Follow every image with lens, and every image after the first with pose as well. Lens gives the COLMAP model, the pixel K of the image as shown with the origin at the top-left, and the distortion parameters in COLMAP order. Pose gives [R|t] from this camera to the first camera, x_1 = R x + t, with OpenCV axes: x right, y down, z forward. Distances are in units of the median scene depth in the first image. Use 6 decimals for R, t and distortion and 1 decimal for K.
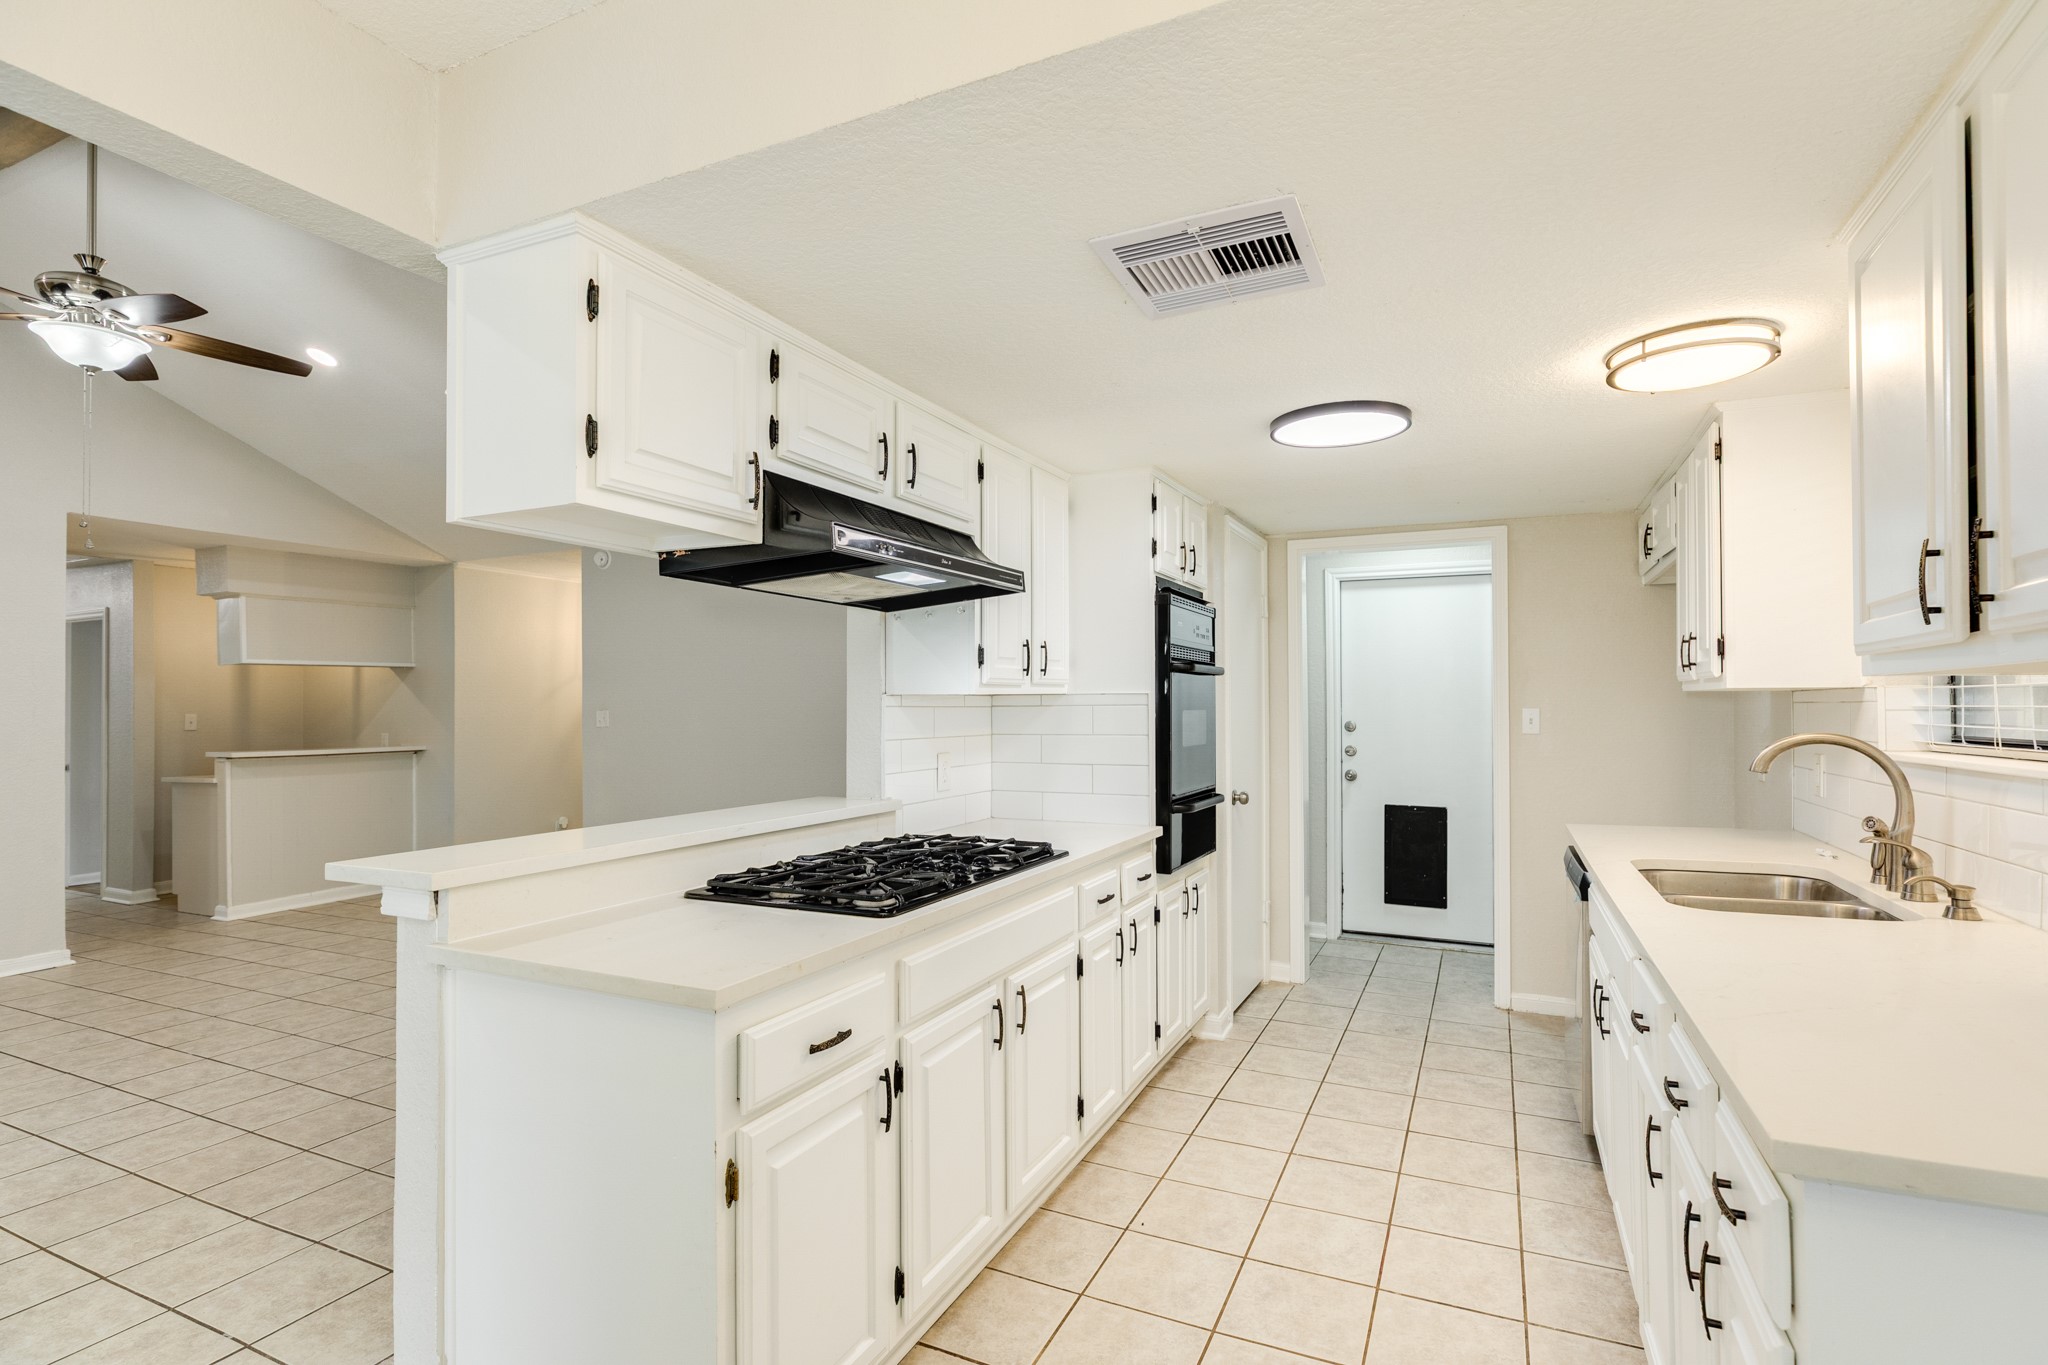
lens RADIAL K [[992.4, 0, 1029.9], [0, 992.4, 698.4], [0, 0, 1]] dist [0.001339, 0.000894]
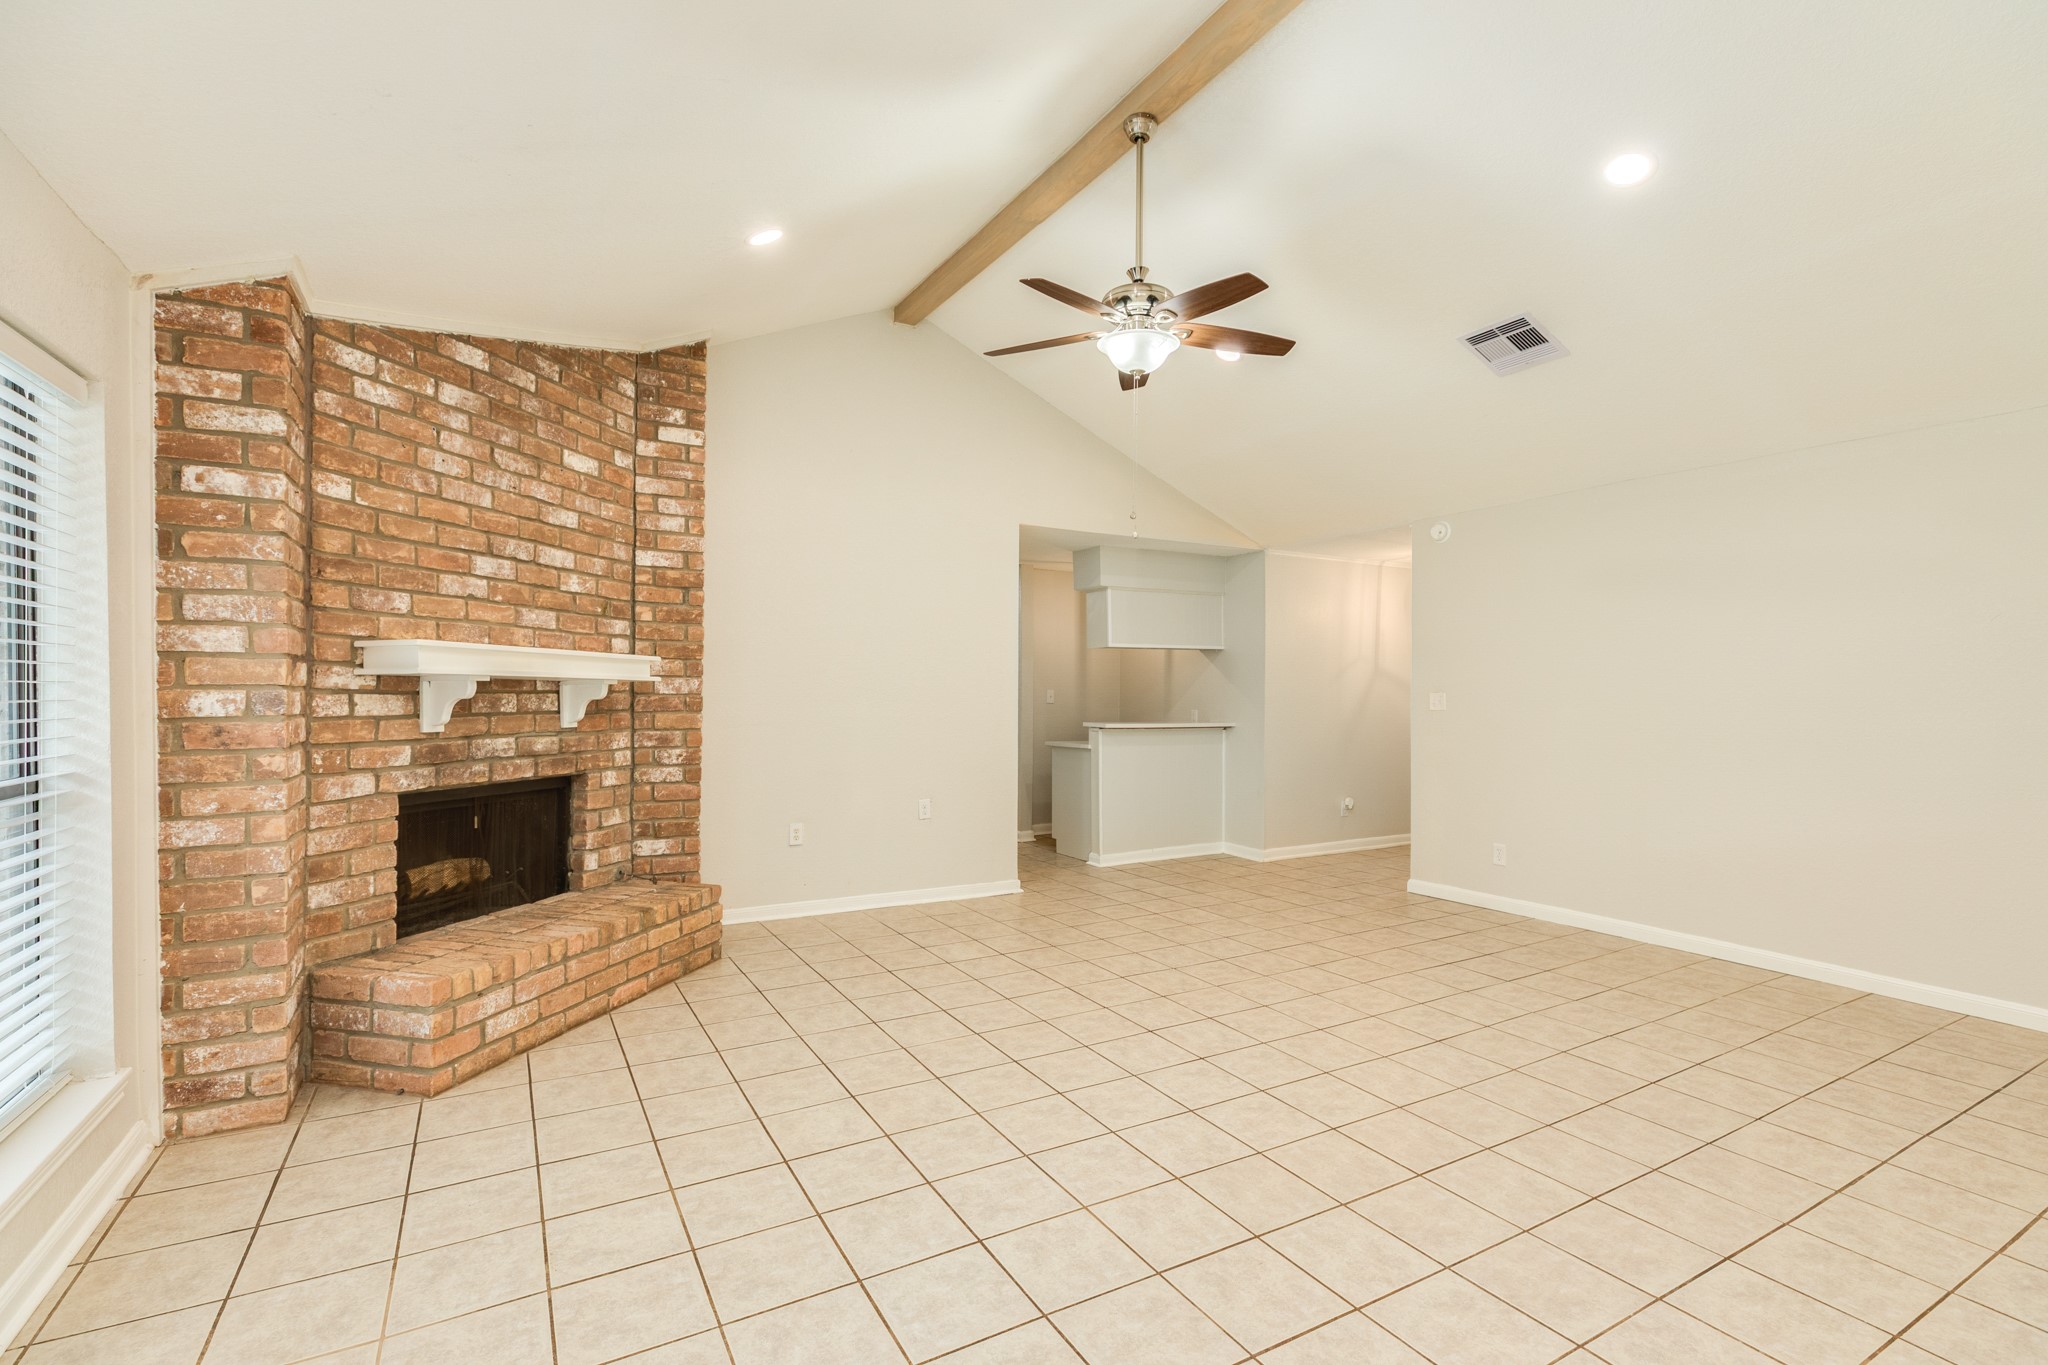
lens RADIAL K [[953.3, 0, 1021.0], [0, 953.3, 686.1], [0, 0, 1]] dist [-0.002823, -0.000135]
pose [[0.803242, 0.011451, -0.595543, -0.211902], [-0.009878, 0.999934, 0.005904, 0.005228], [0.595571, 0.001140, 0.803302, 0.041545]]
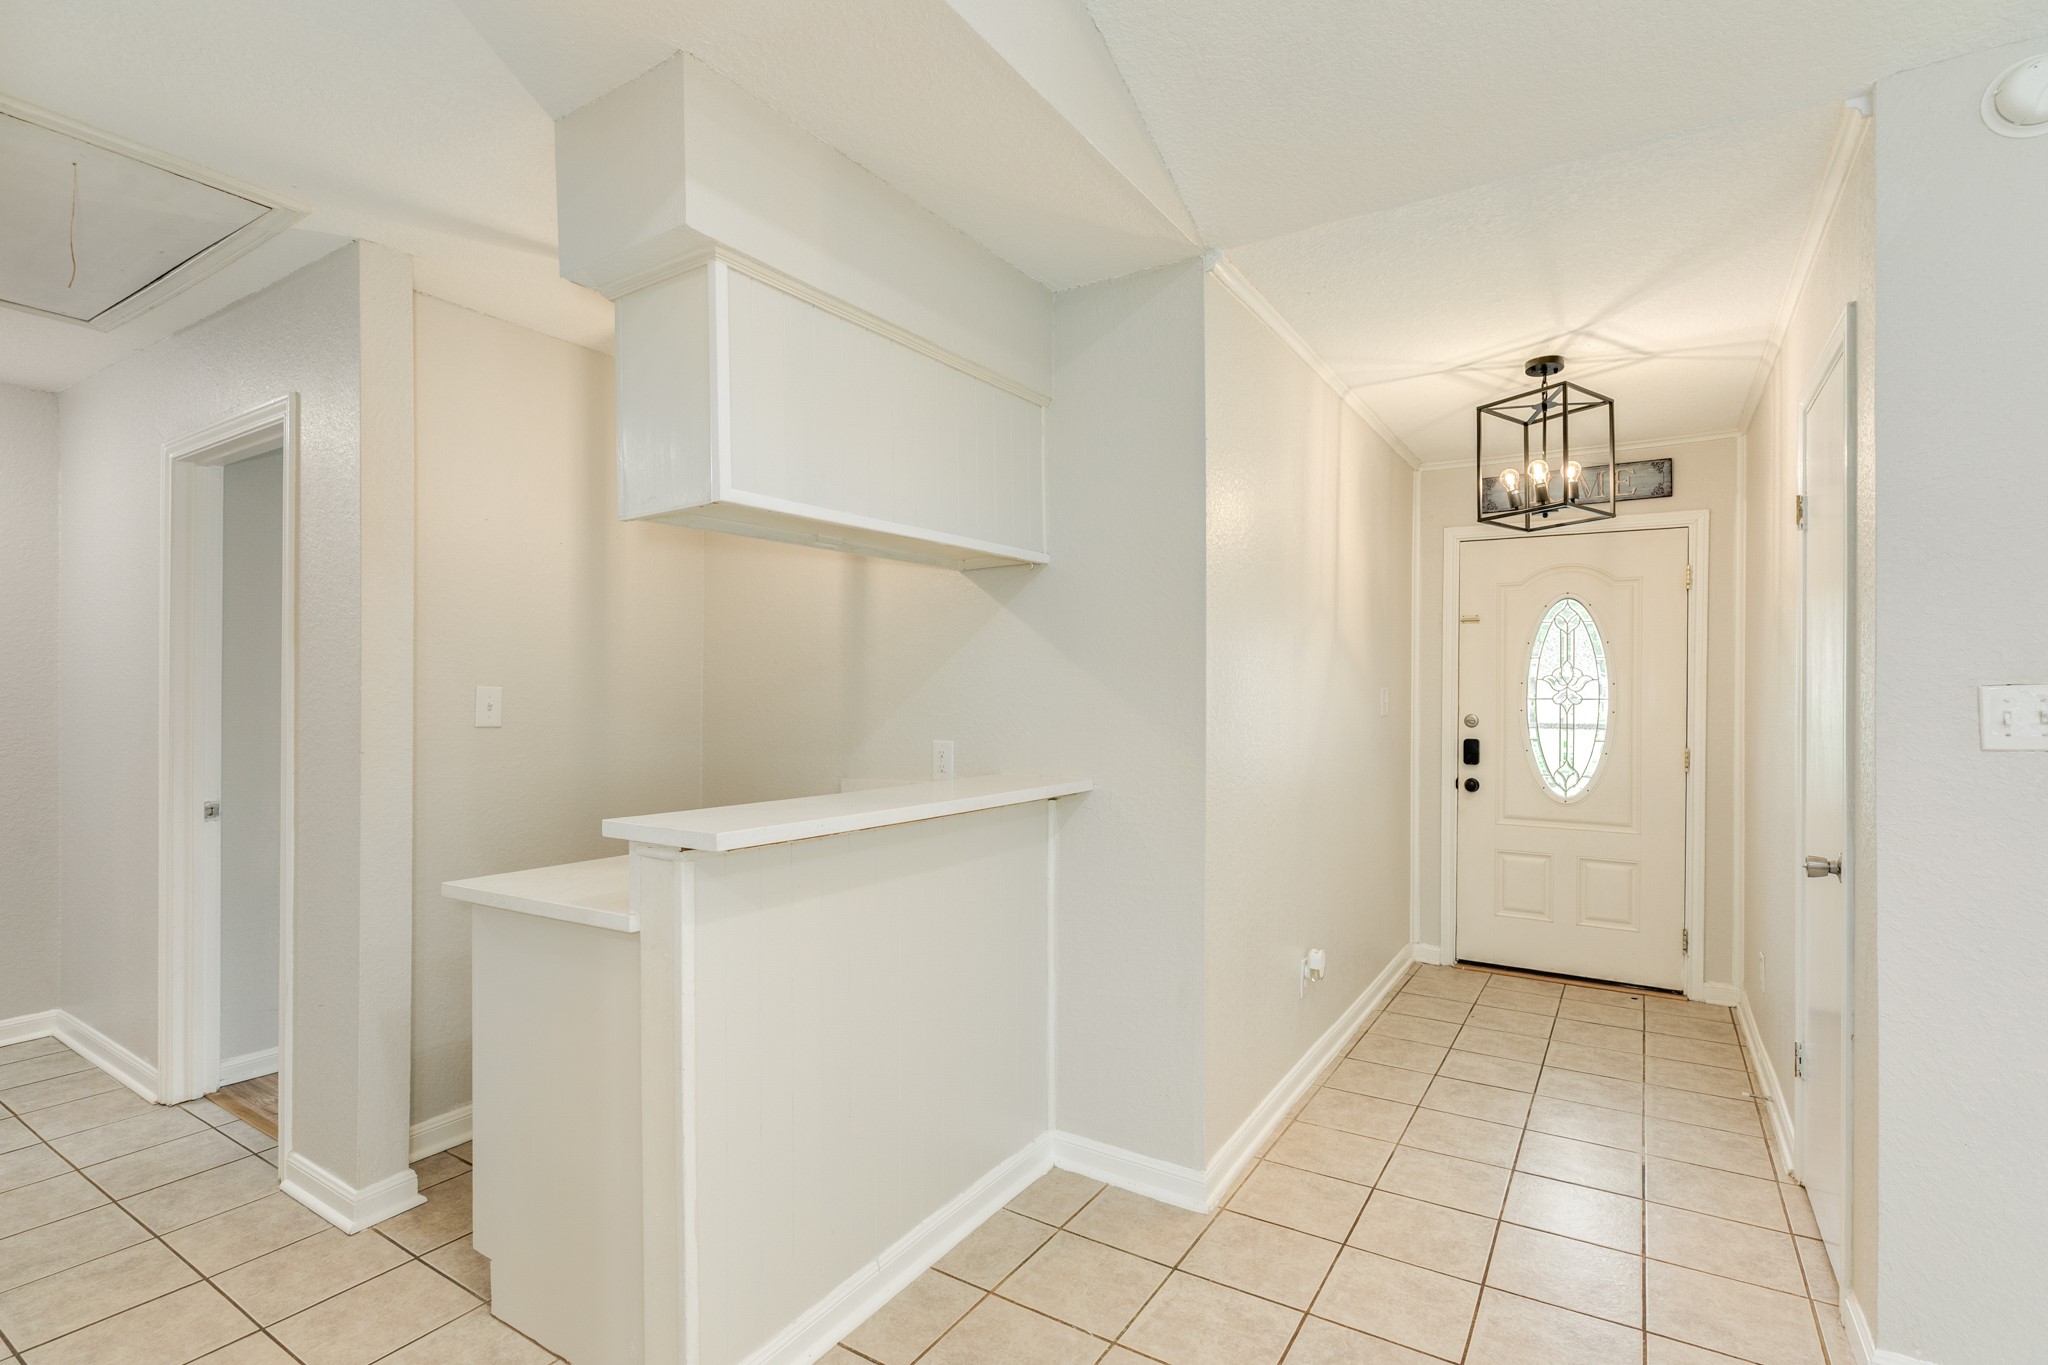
lens RADIAL K [[953.3, 0, 1019.7], [0, 953.3, 684.5], [0, 0, 1]] dist [-0.002823, -0.000135]
pose [[0.991522, 0.008959, -0.129627, -0.694496], [-0.009316, 0.999954, -0.002155, 0.016508], [0.129602, 0.003344, 0.991560, 0.773452]]
